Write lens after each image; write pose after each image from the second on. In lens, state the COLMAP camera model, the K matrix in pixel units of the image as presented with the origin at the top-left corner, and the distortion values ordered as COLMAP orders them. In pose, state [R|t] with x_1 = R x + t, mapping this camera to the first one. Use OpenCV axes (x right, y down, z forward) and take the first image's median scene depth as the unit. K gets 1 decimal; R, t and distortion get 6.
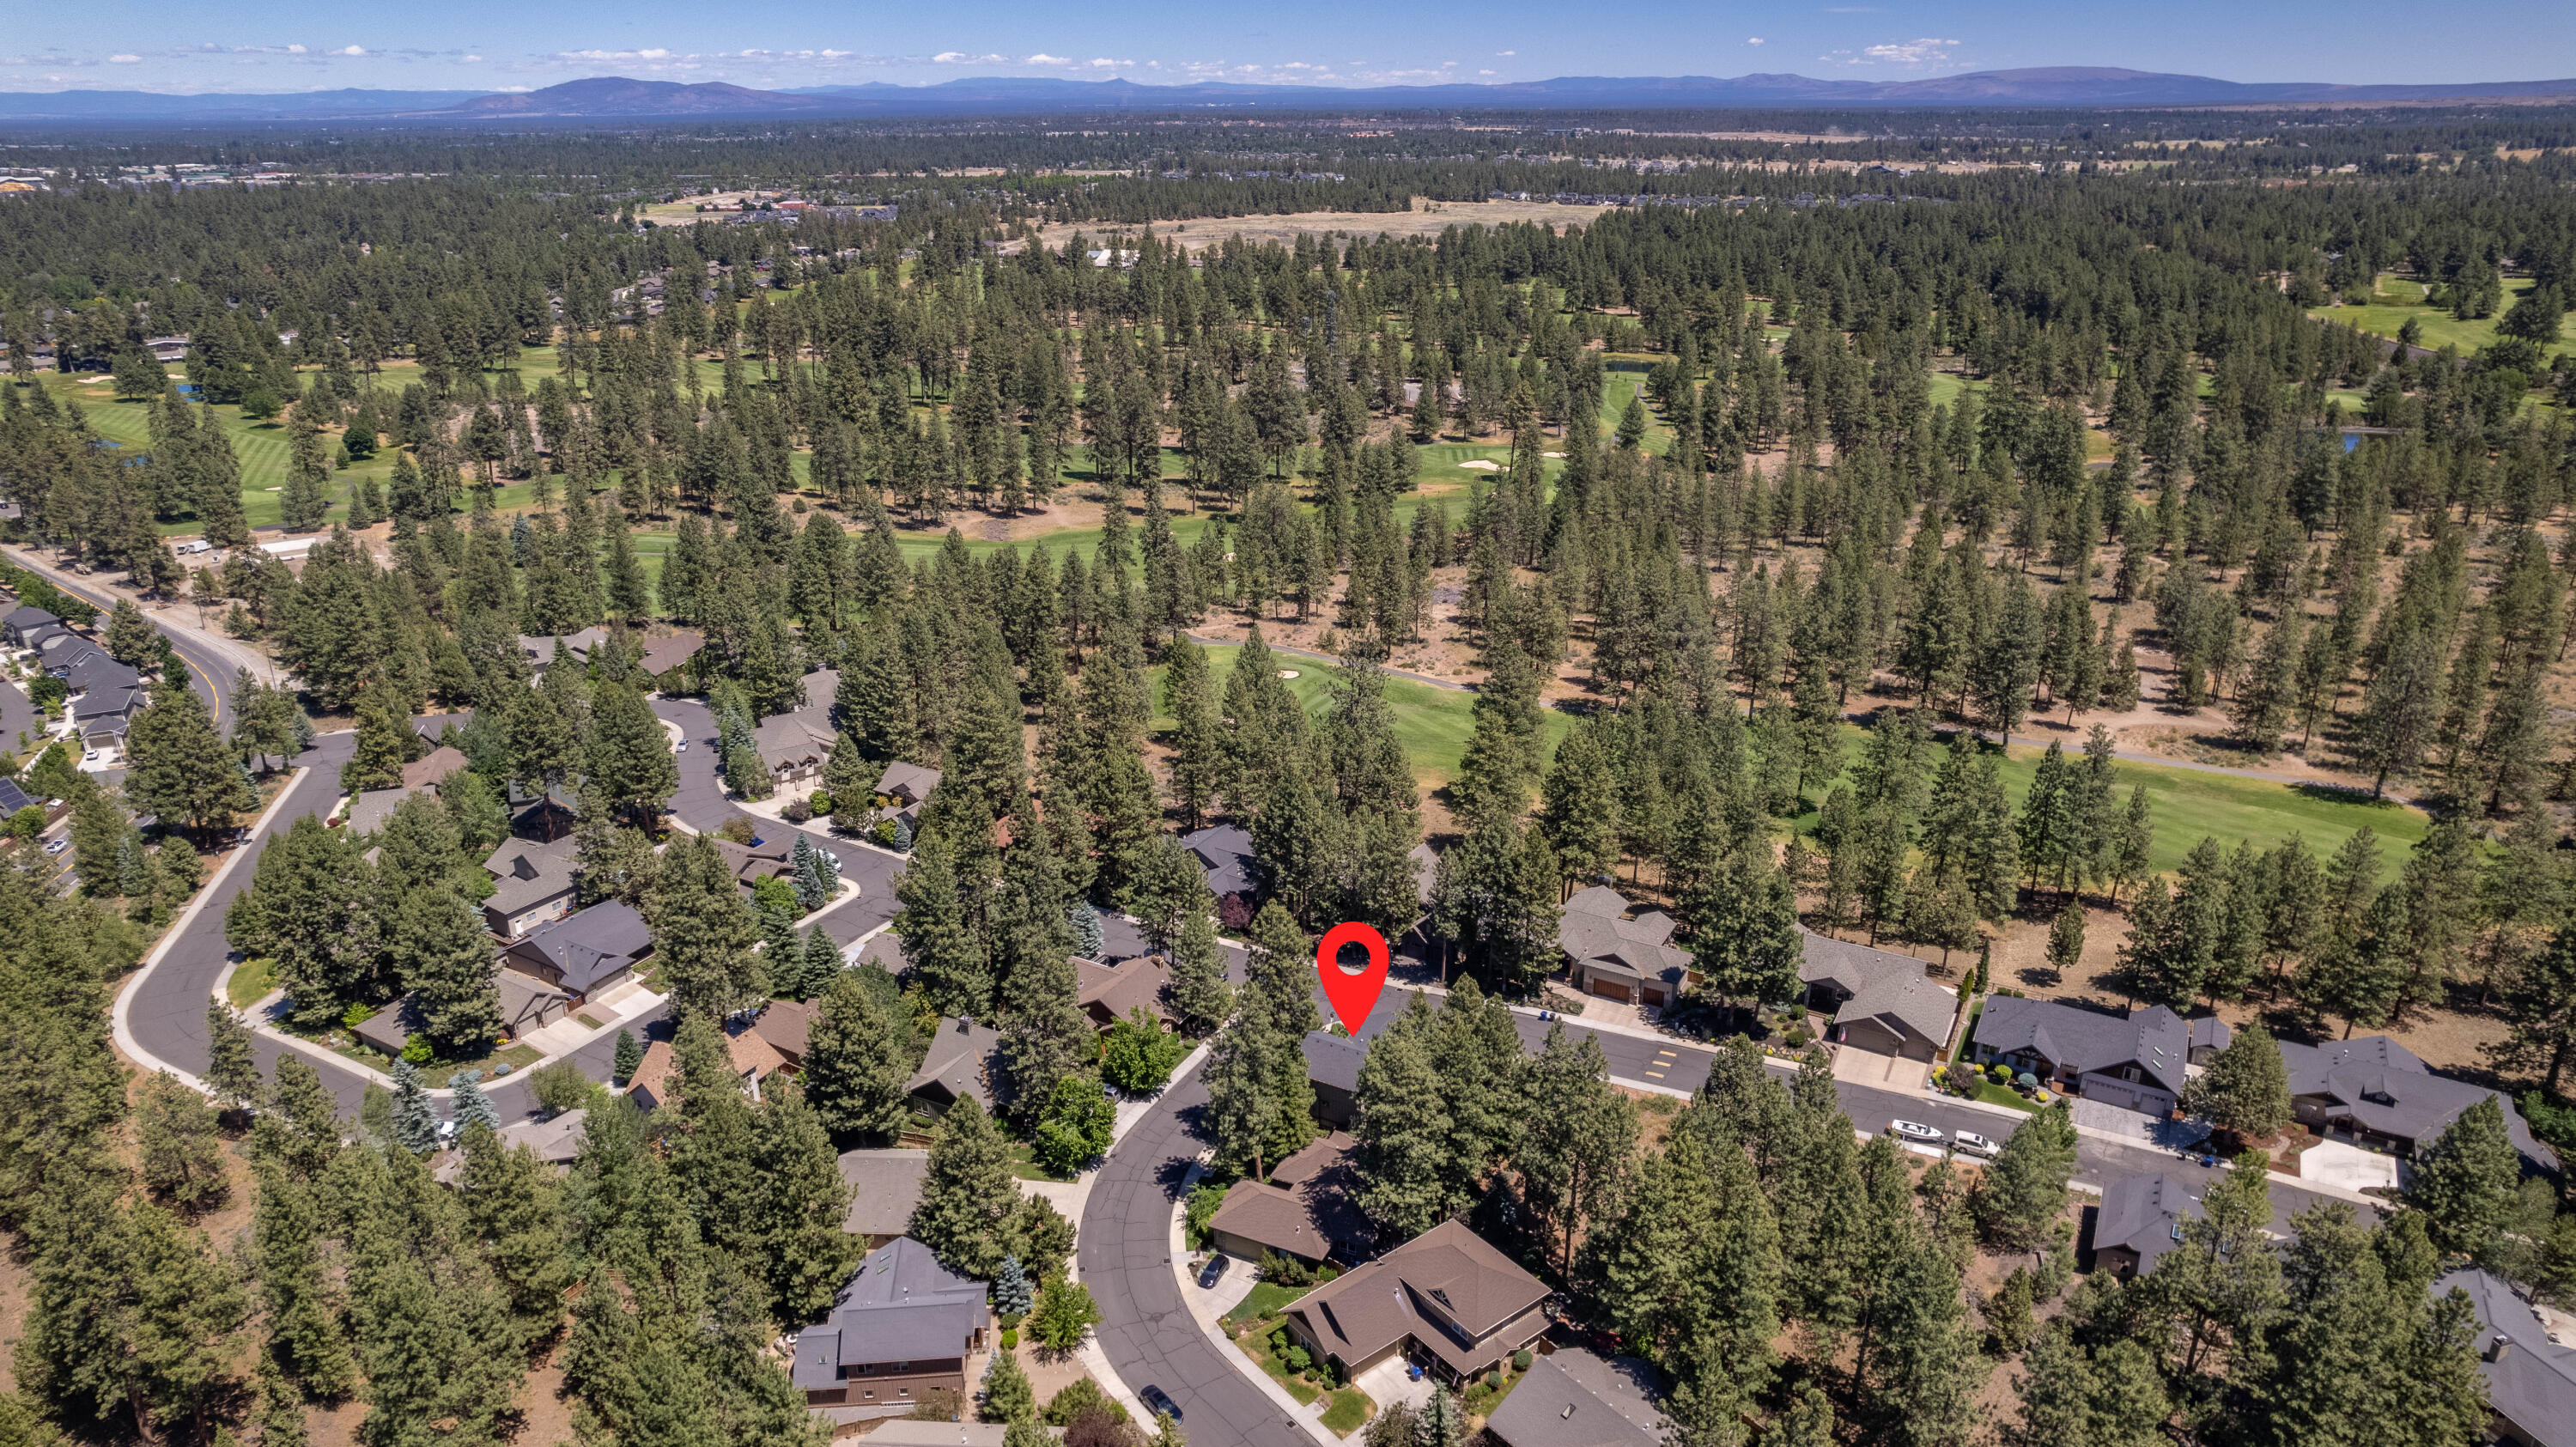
lens RADIAL K [[1668.1, 0, 1288.0], [0, 1668.1, 723.5], [0, 0, 1]] dist [-0.079956, 0.077472]
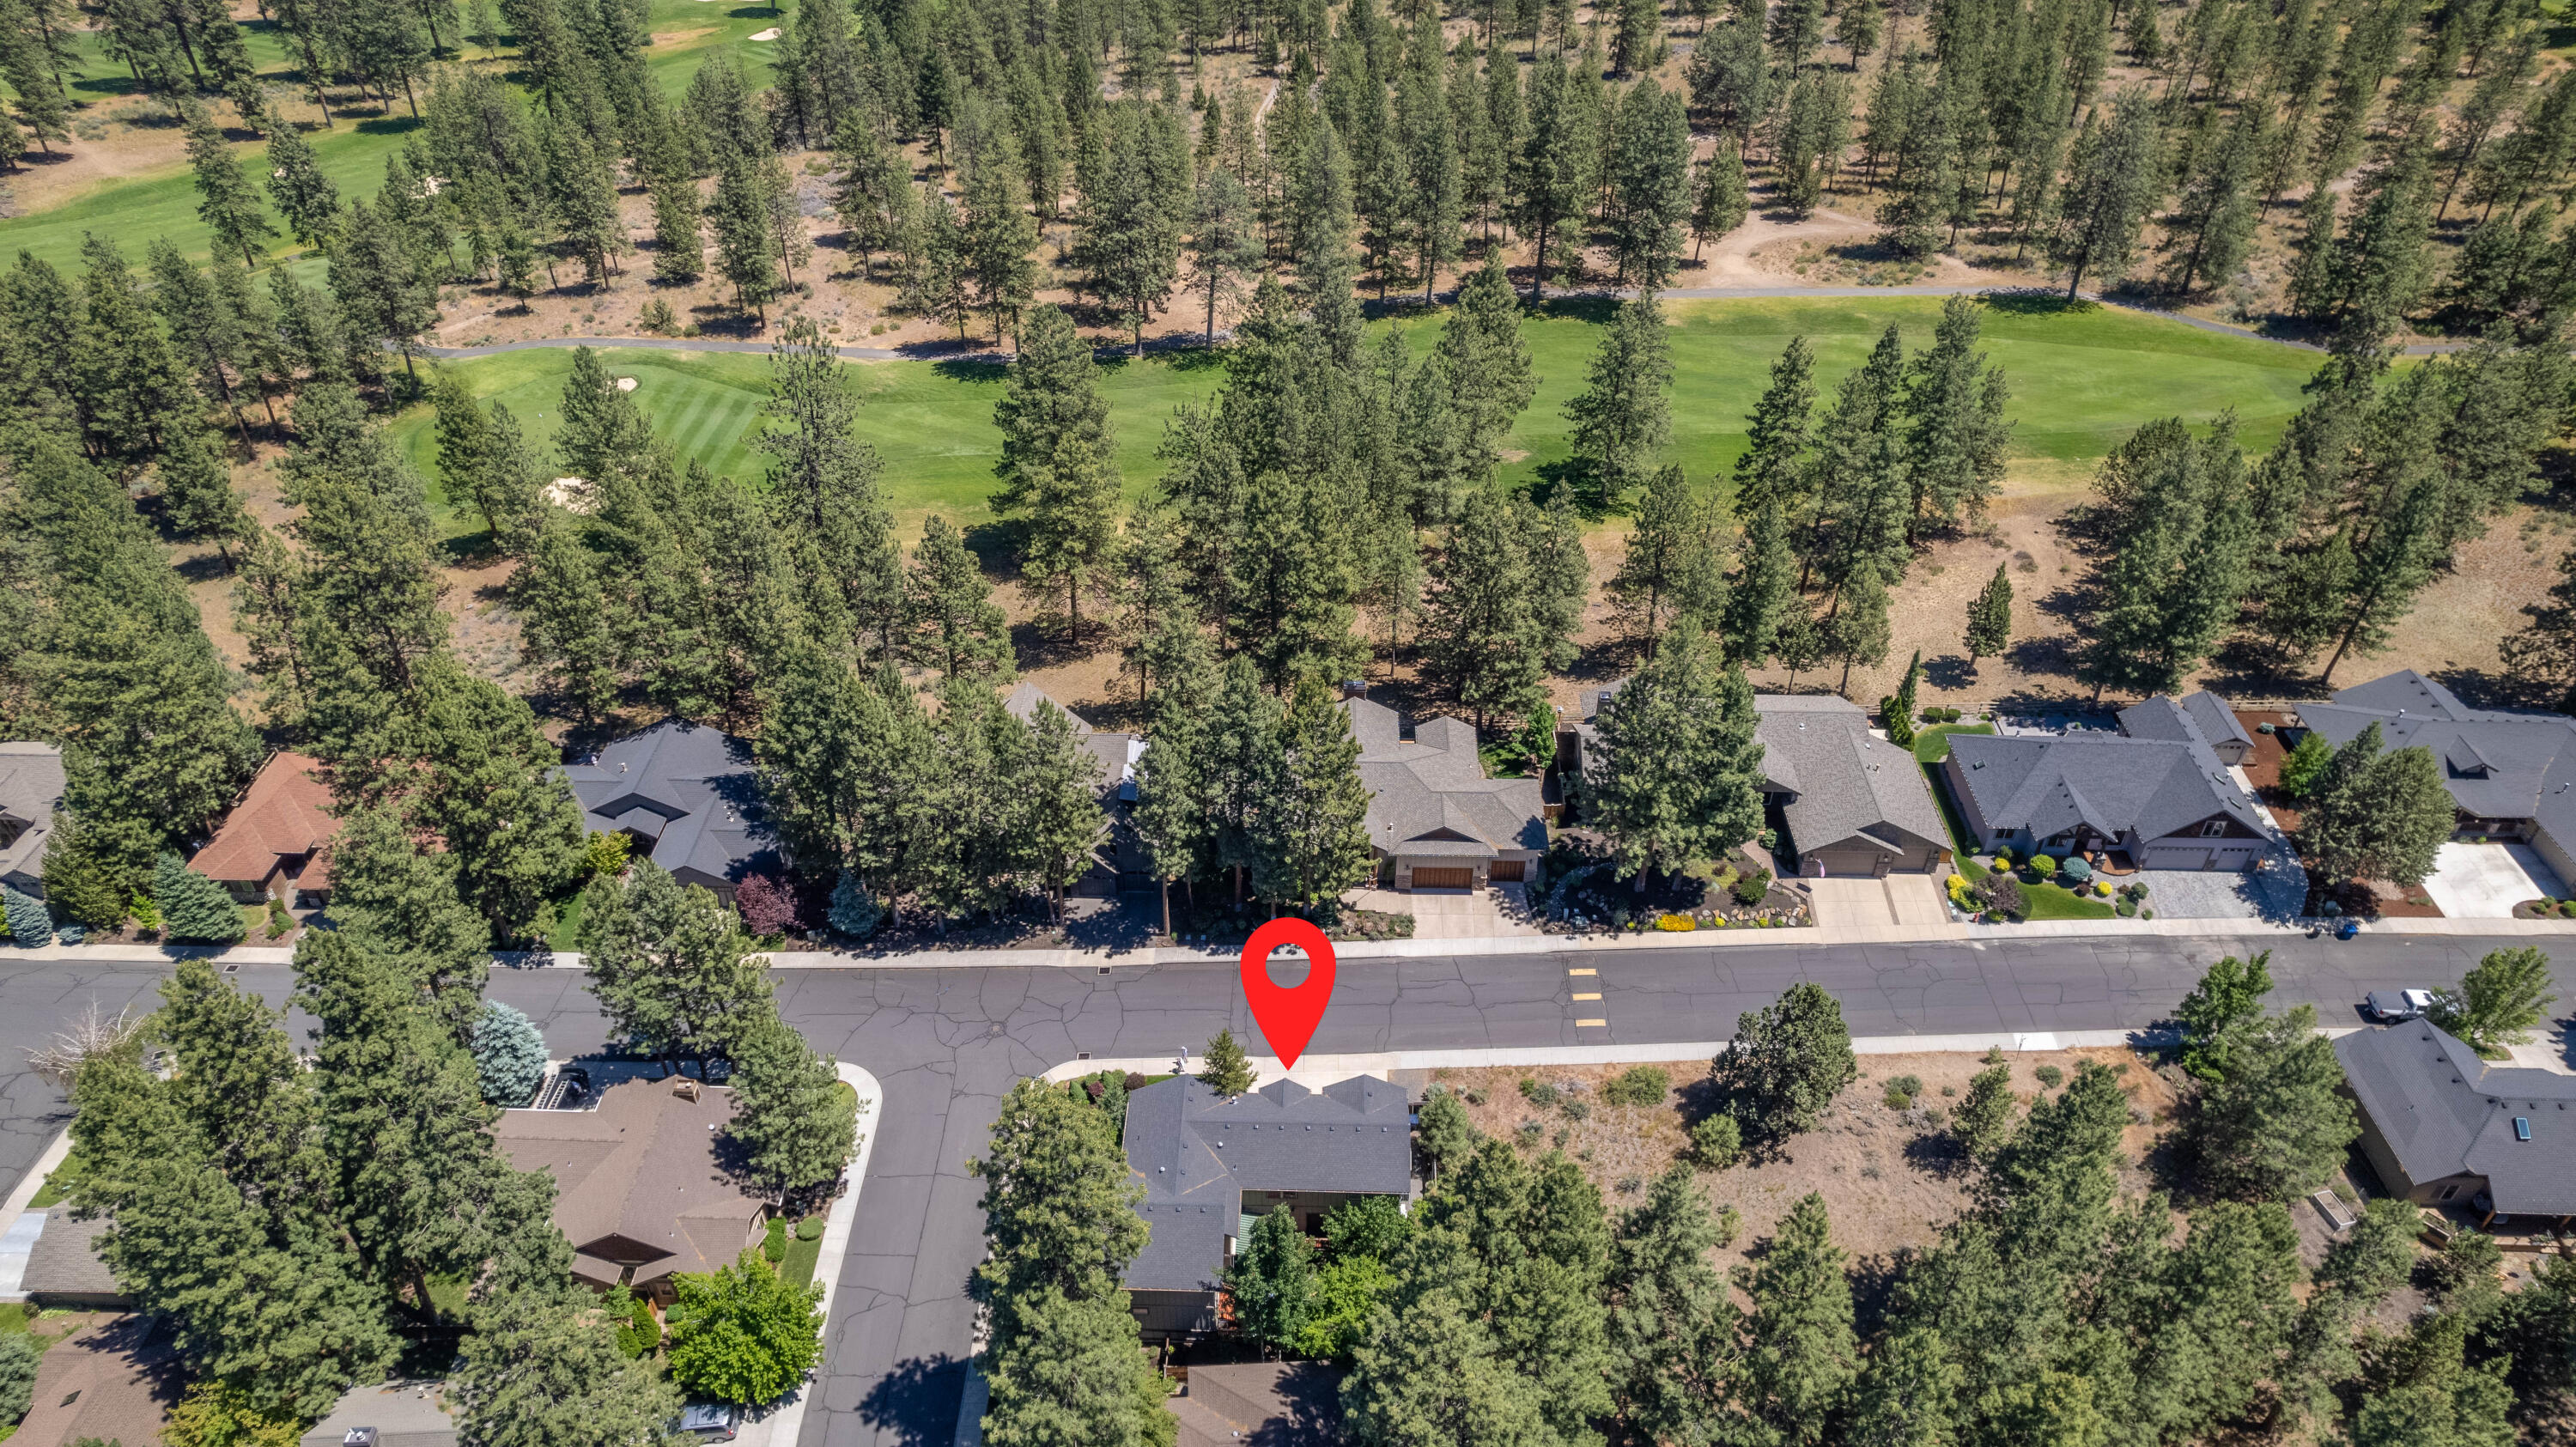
lens RADIAL K [[1668.1, 0, 1288.0], [0, 1668.1, 723.5], [0, 0, 1]] dist [-0.079956, 0.077472]
pose [[0.882809, -0.283696, 0.374387, -0.054588], [0.168413, 0.935192, 0.311532, -0.072565], [-0.438504, -0.211971, 0.873374, 0.364087]]
